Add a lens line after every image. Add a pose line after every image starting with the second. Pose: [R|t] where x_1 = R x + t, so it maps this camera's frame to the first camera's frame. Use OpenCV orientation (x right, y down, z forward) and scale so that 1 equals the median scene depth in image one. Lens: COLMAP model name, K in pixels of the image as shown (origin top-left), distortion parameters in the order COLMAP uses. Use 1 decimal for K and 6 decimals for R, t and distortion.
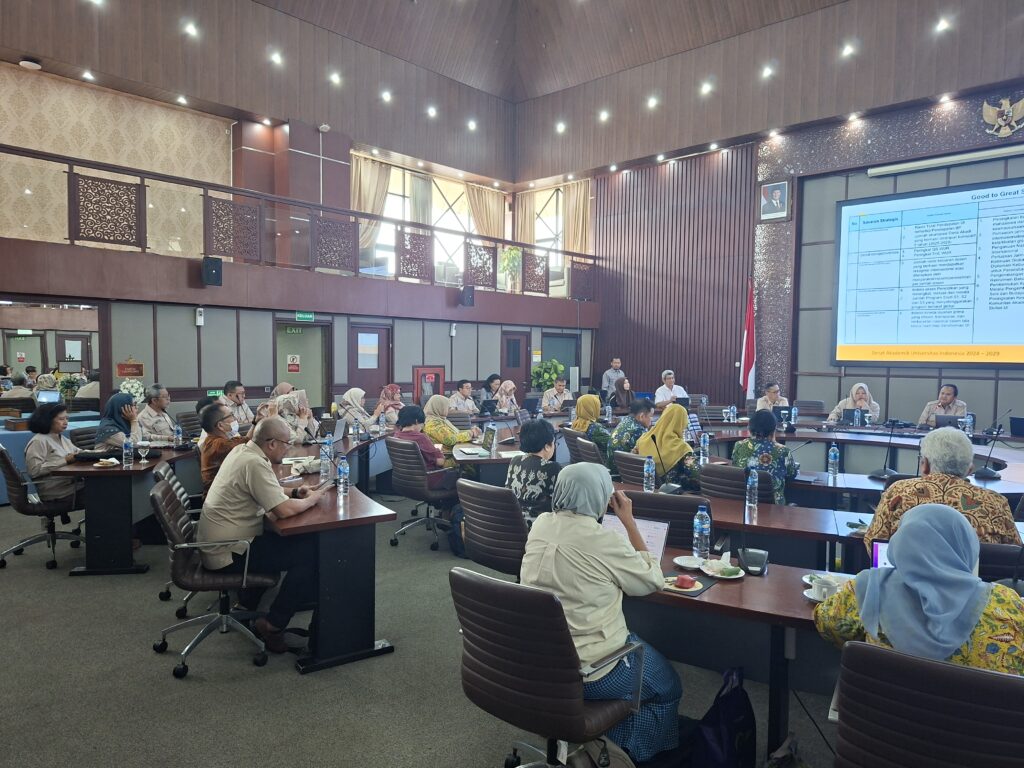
lens RADIAL K [[715.1, 0, 512.0], [0, 715.1, 384.0], [0, 0, 1]] dist [0.077188, -0.079283]
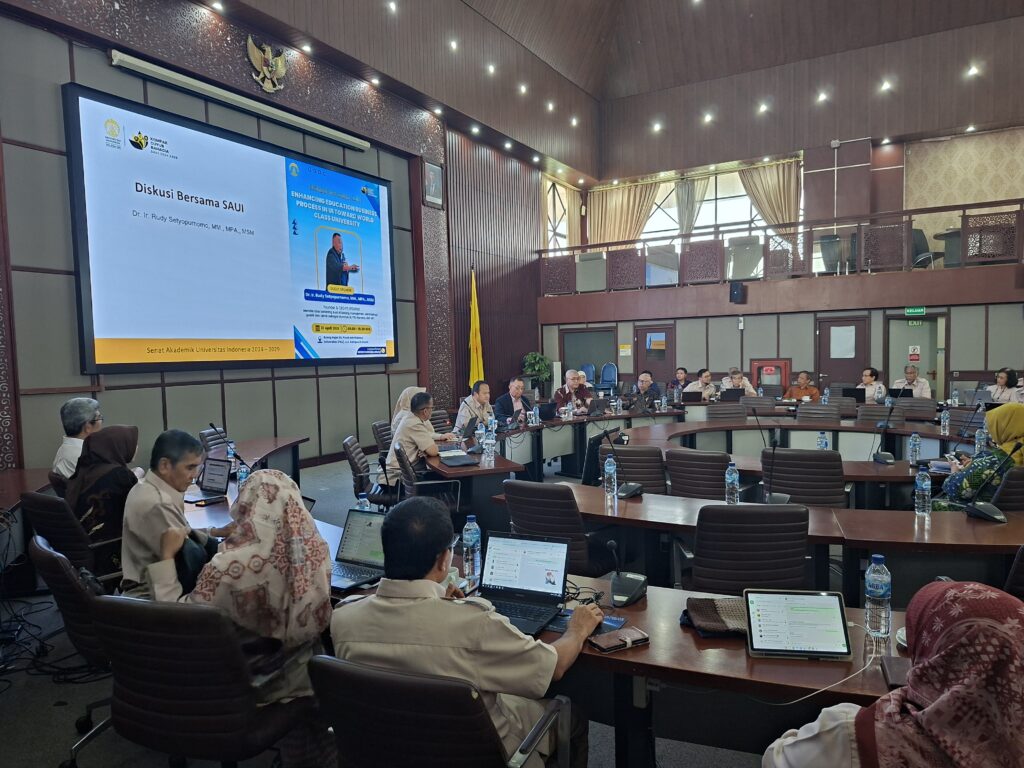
lens RADIAL K [[718.6, 0, 527.7], [0, 718.6, 400.4], [0, 0, 1]] dist [0.041541, -0.034748]
pose [[-0.245759, -0.069353, 0.966847, -0.196199], [0.061322, 0.994327, 0.086911, -0.031947], [-0.967389, 0.080648, -0.240112, 0.783273]]
